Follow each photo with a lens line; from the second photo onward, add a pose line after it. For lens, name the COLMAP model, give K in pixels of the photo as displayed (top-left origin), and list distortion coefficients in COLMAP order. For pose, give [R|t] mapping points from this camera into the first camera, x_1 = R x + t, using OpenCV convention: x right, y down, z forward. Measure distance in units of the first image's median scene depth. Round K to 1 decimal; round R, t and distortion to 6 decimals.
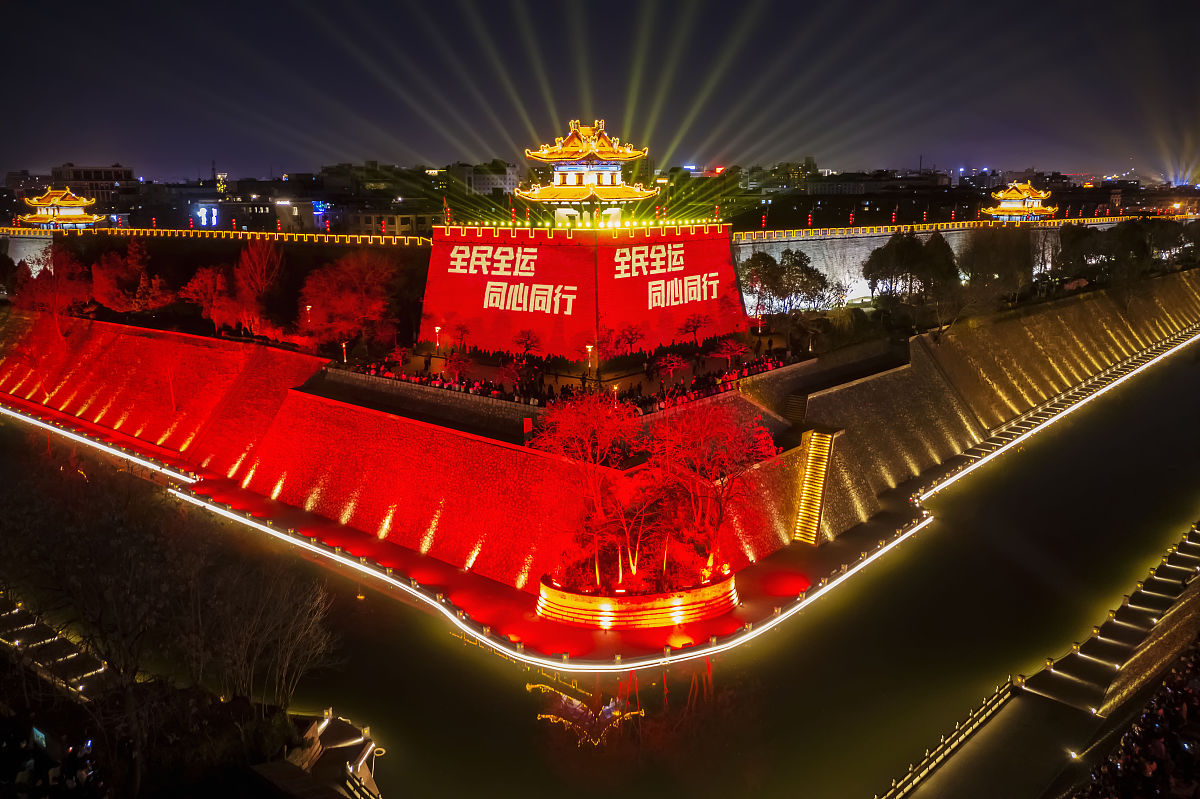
lens RADIAL K [[947.3, 0, 602.3], [0, 947.3, 395.1], [0, 0, 1]] dist [0.000039, -0.010255]
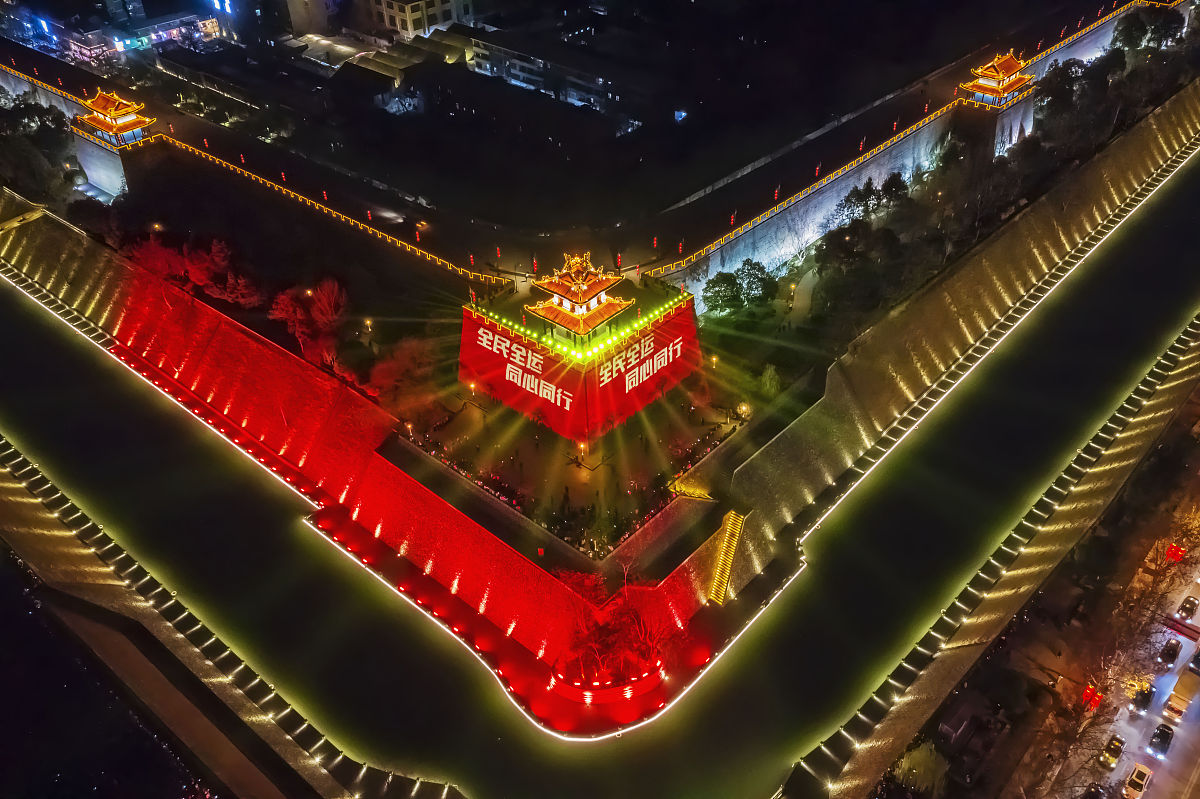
lens RADIAL K [[947.3, 0, 602.5], [0, 947.3, 398.6], [0, 0, 1]] dist [0.000039, -0.010255]
pose [[0.999571, -0.004195, -0.029002, 0.055174], [0.016163, 0.904465, 0.426241, -0.672784], [0.024443, -0.426526, 0.904145, -0.247824]]
